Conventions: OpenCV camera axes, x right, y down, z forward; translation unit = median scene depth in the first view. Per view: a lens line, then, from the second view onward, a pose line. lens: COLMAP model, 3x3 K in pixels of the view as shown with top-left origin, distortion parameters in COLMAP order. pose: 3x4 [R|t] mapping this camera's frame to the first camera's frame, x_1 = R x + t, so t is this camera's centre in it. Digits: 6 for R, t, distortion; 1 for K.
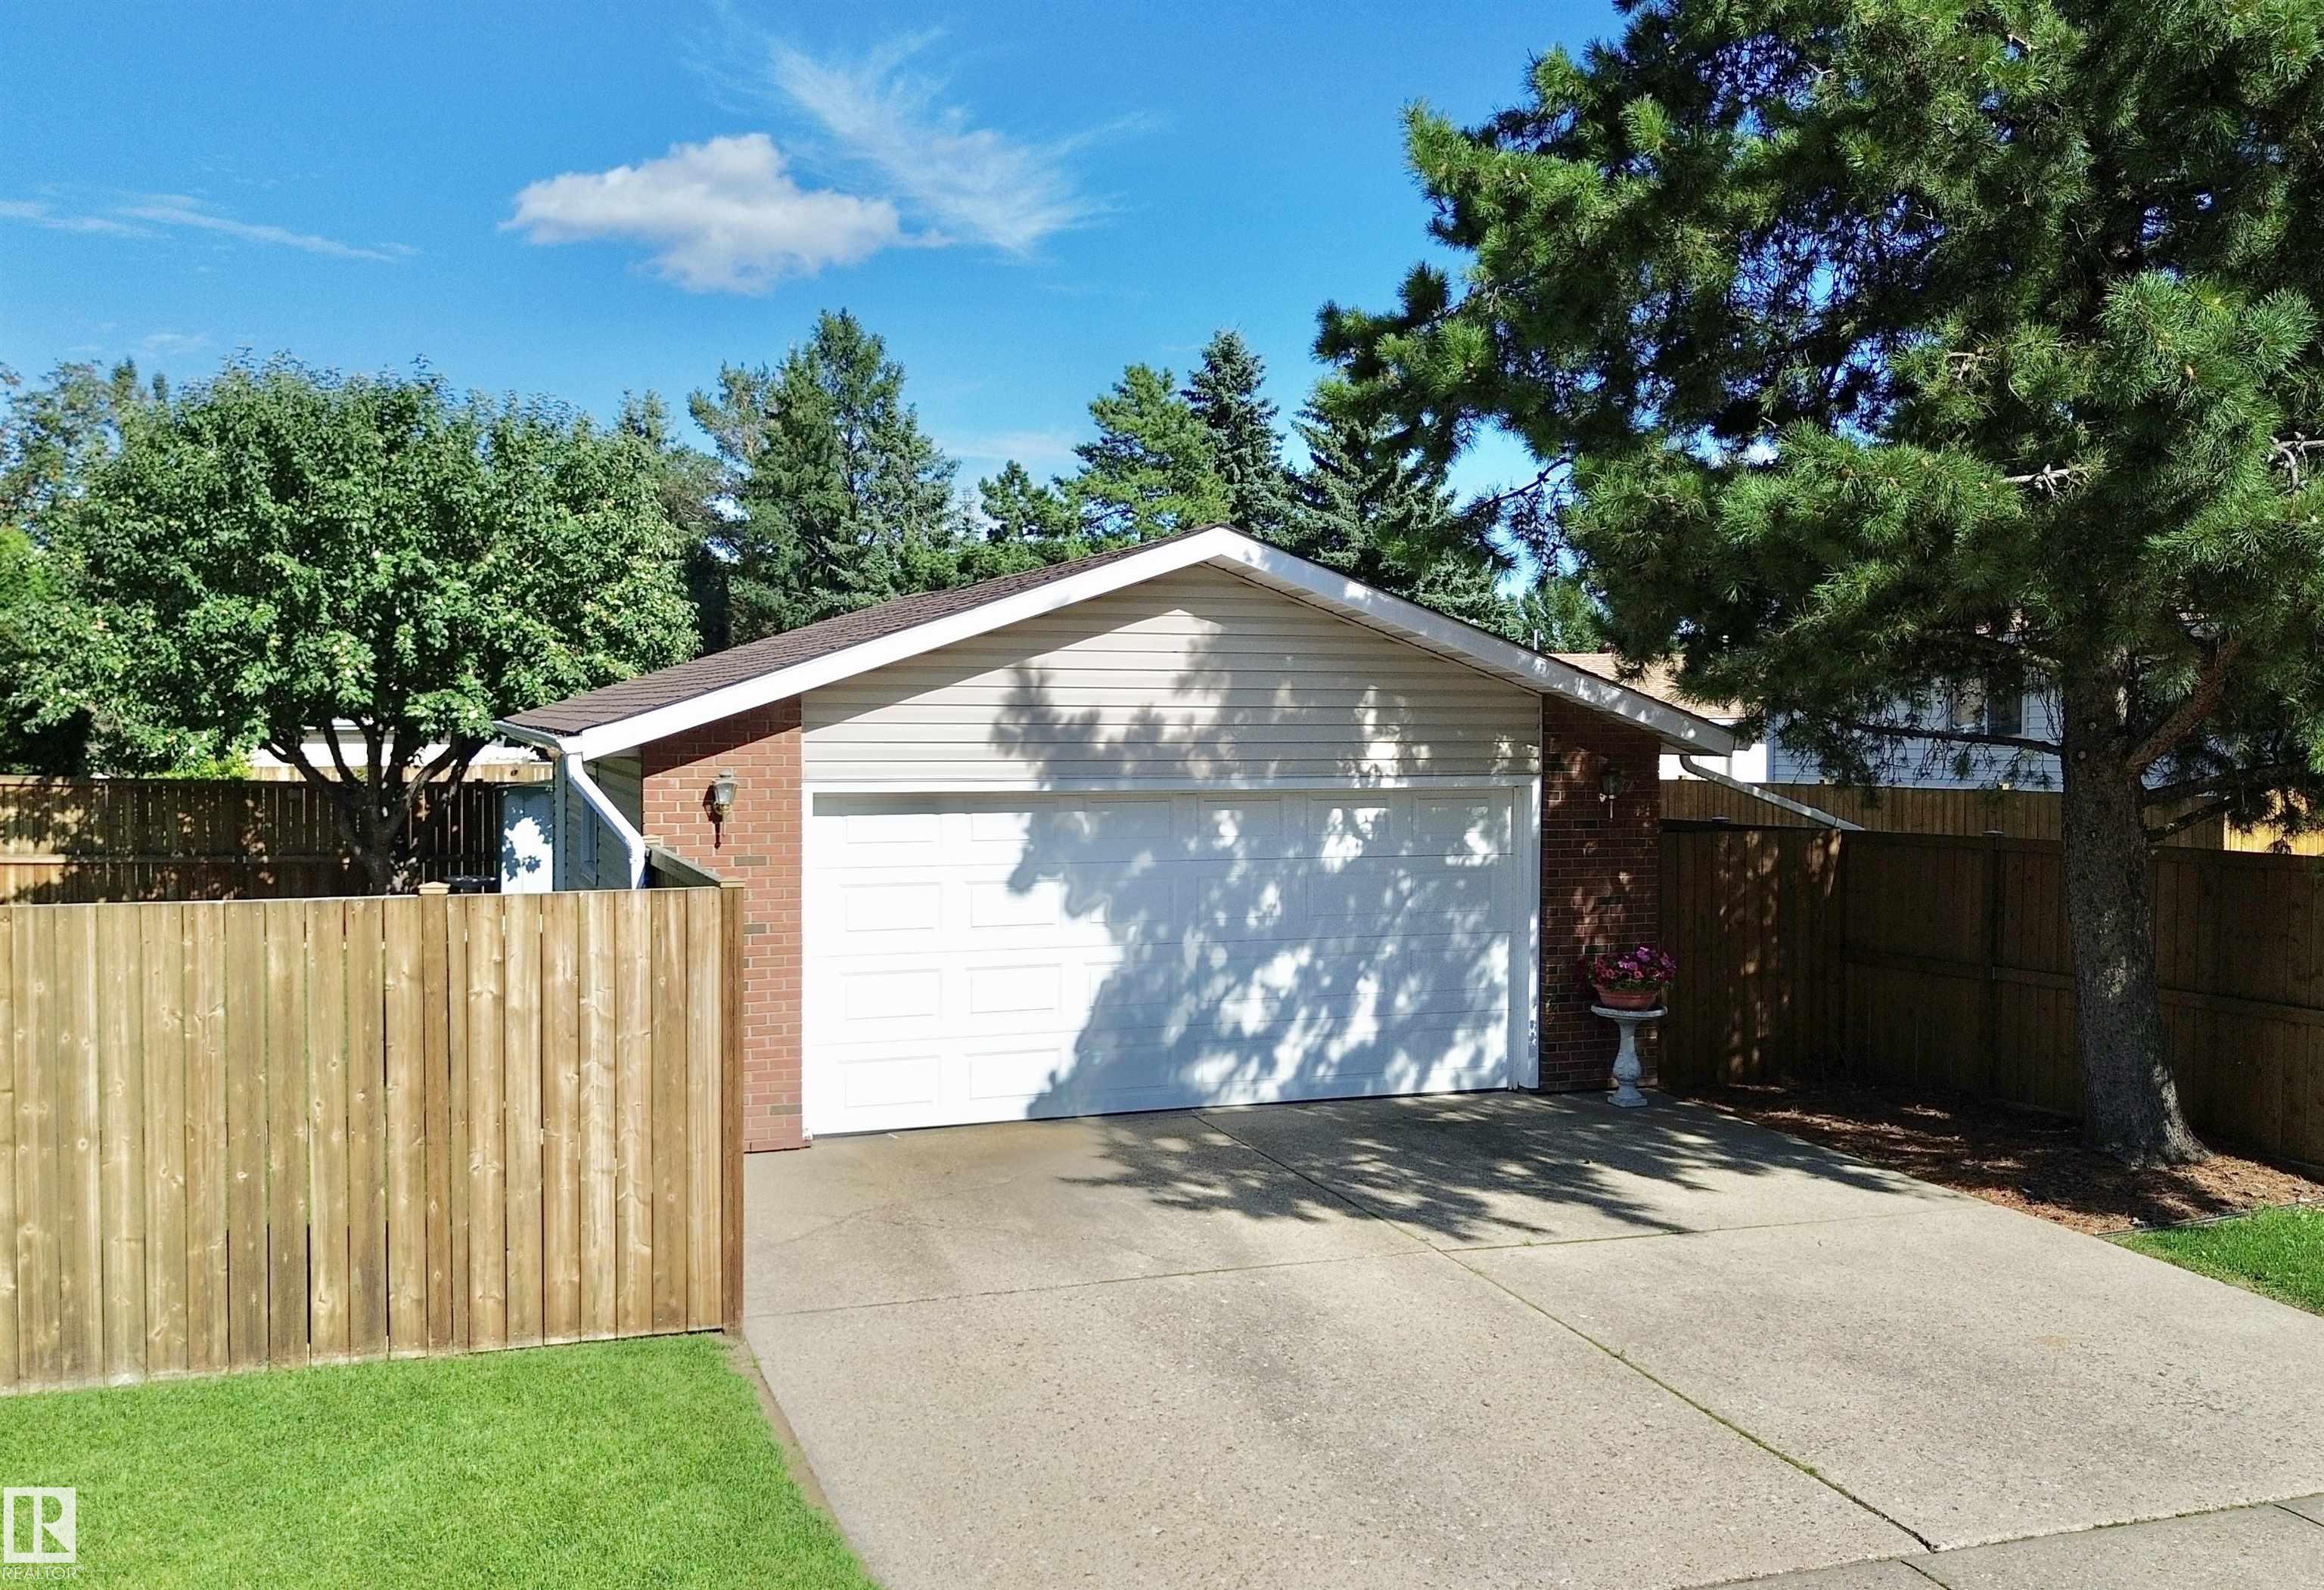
lens RADIAL K [[2012.0, 0, 1170.3], [0, 2012.0, 804.9], [0, 0, 1]] dist [0.051332, -0.039460]
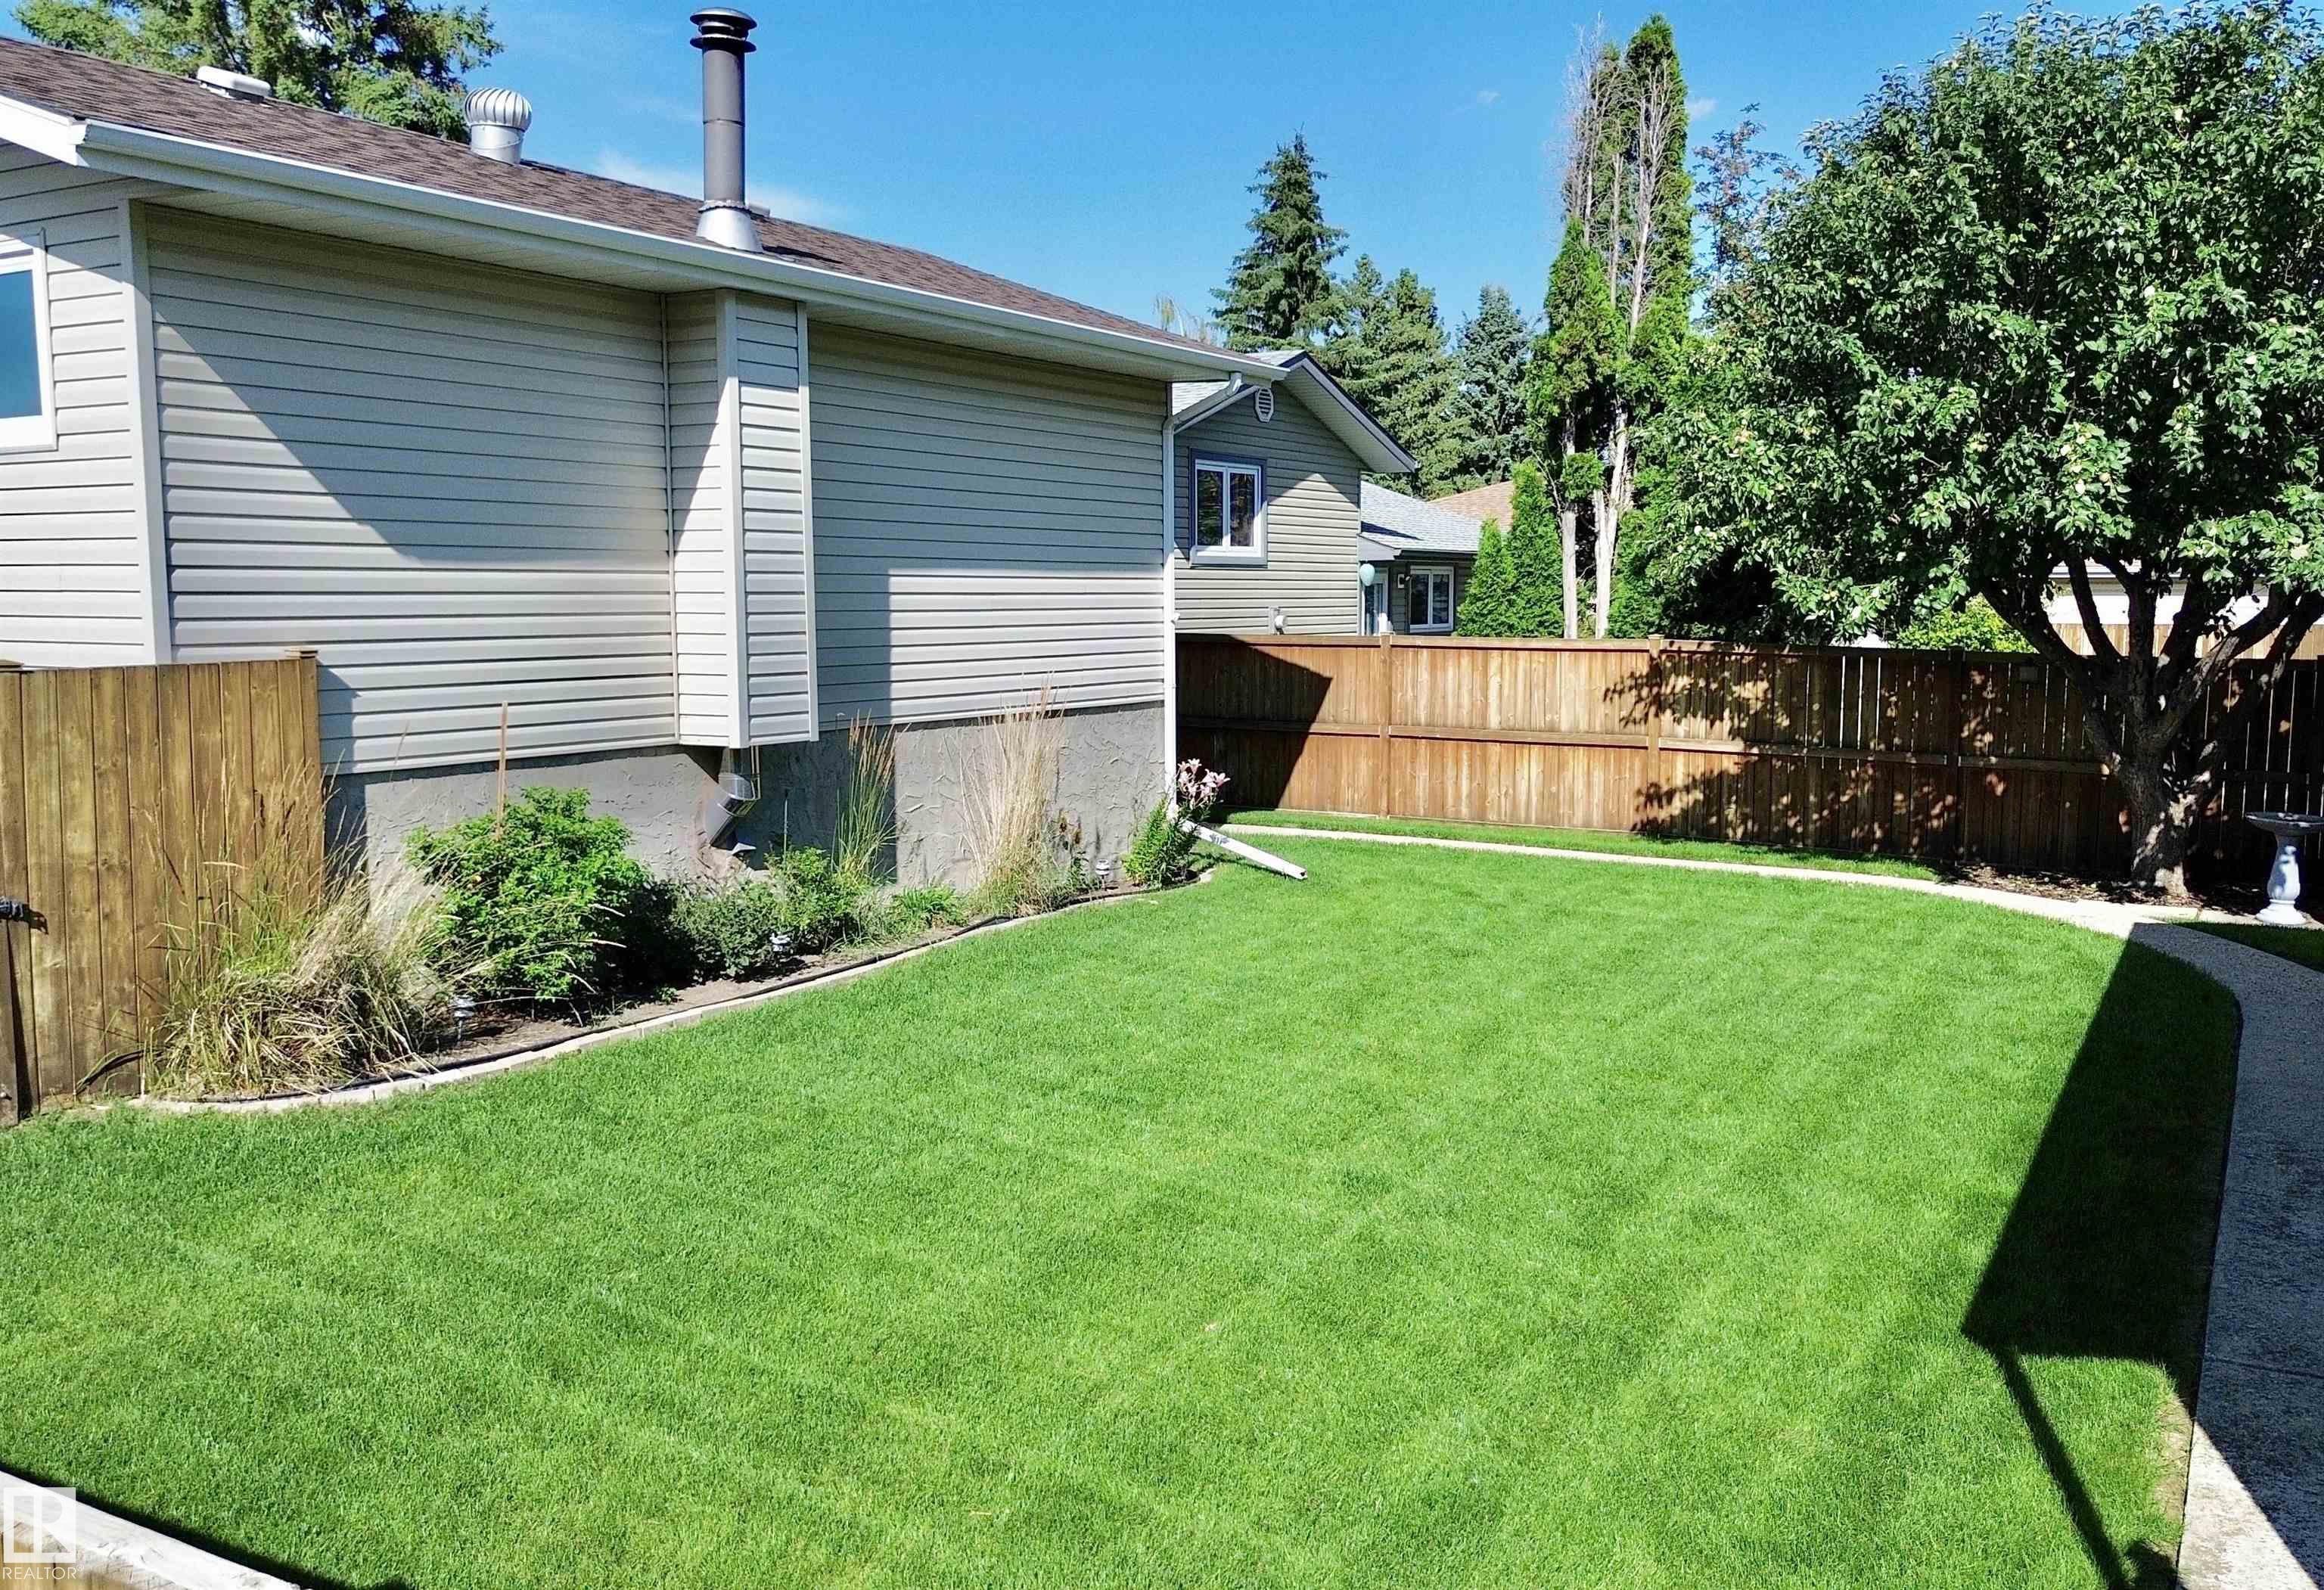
lens RADIAL K [[2012.0, 0, 1148.0], [0, 2012.0, 789.7], [0, 0, 1]] dist [0.051332, -0.039460]
pose [[0.642543, 0.076003, -0.762471, -0.156710], [-0.023661, 0.996562, 0.079398, -0.022757], [0.765884, -0.032975, 0.642132, 0.548293]]
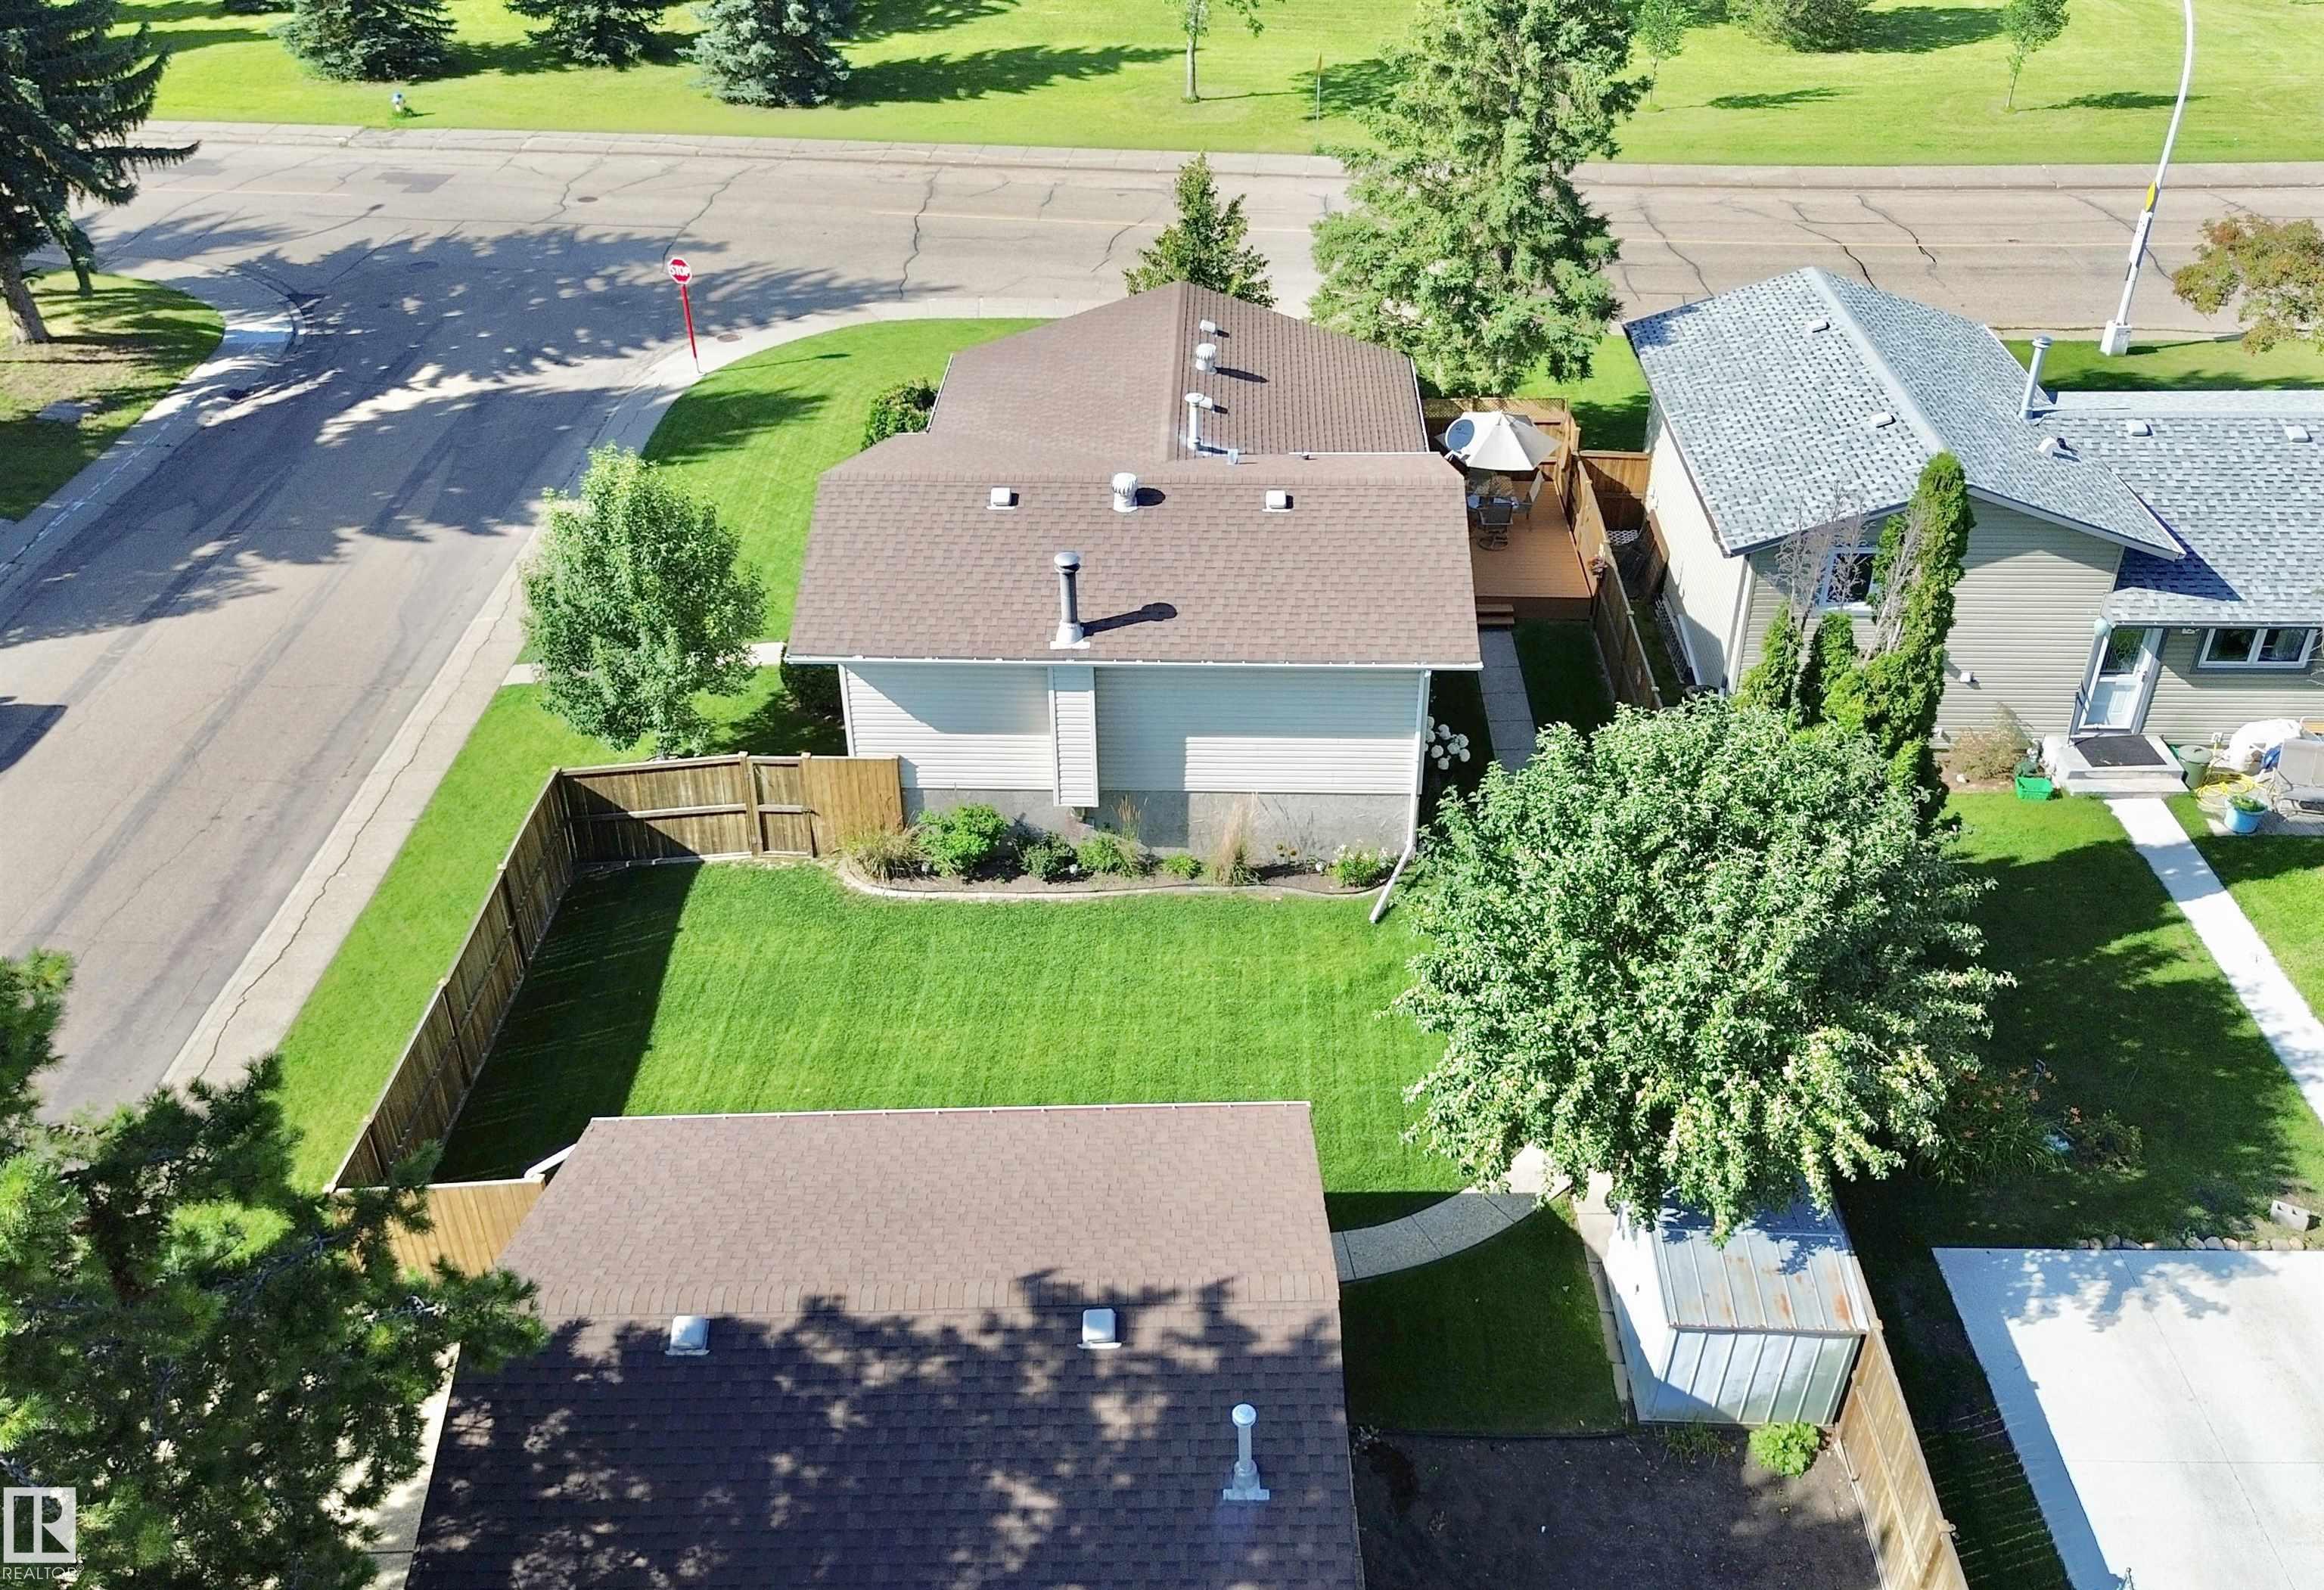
lens RADIAL K [[2012.0, 0, 1148.1], [0, 2012.0, 788.3], [0, 0, 1]] dist [0.051332, -0.039460]
pose [[-0.356989, 0.520230, -0.775835, 0.779911], [-0.022083, 0.825630, 0.563780, -1.245764], [0.933847, 0.218396, -0.283253, 1.676681]]
